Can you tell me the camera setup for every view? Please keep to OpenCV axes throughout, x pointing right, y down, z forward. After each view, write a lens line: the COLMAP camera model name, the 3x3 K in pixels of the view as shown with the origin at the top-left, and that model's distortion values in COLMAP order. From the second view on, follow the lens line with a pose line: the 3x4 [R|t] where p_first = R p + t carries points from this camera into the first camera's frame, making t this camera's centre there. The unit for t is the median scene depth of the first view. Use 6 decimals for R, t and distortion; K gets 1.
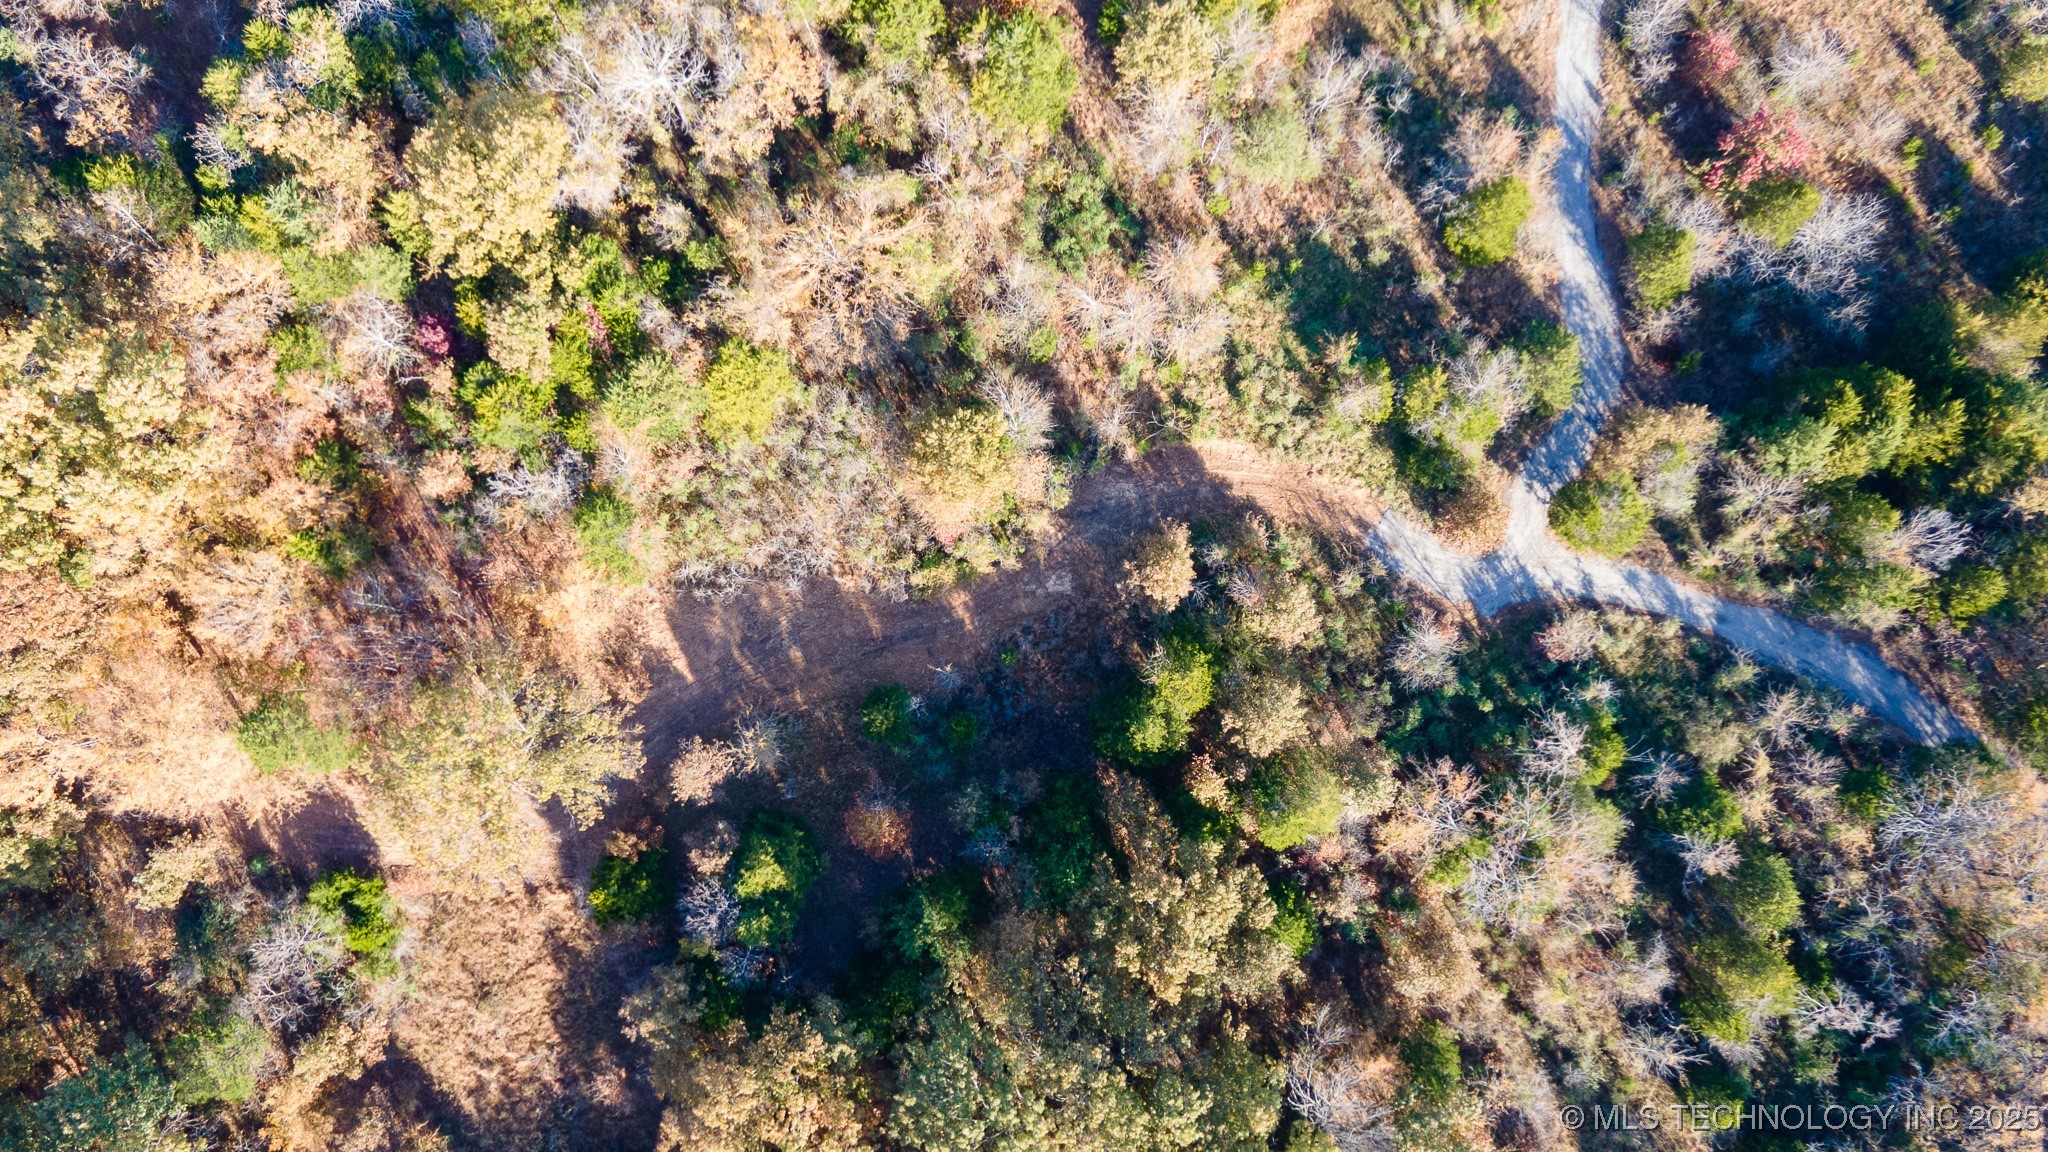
lens RADIAL K [[1487.6, 0, 1027.5], [0, 1487.6, 581.0], [0, 0, 1]] dist [0.059908, 0.000683]
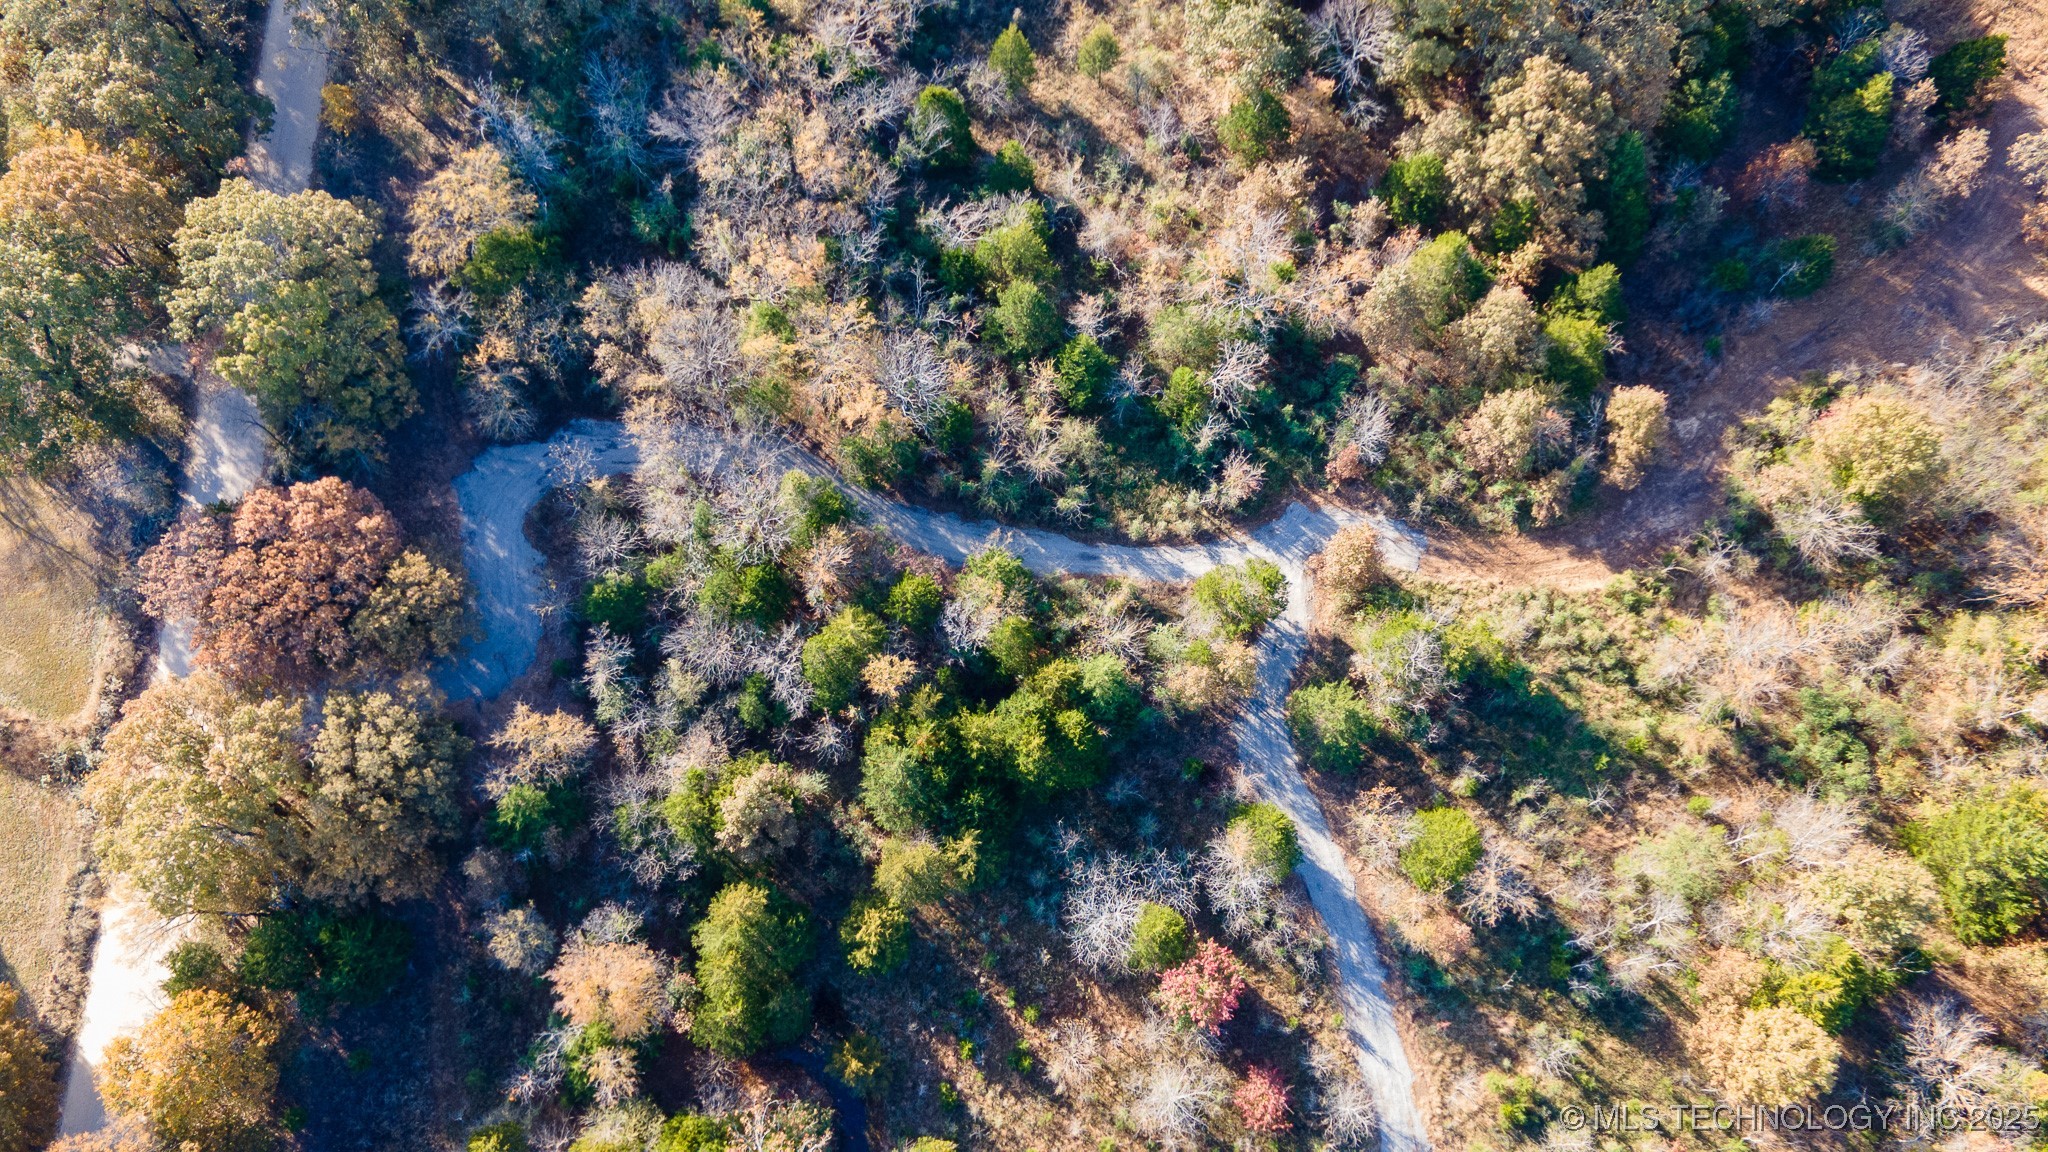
lens RADIAL K [[1487.6, 0, 1029.1], [0, 1487.6, 580.0], [0, 0, 1]] dist [0.059908, 0.000683]
pose [[-0.964686, 0.251019, -0.079812, 0.603393], [-0.262012, -0.883396, 0.388538, -0.398110], [0.027025, 0.395729, 0.917970, 0.037419]]
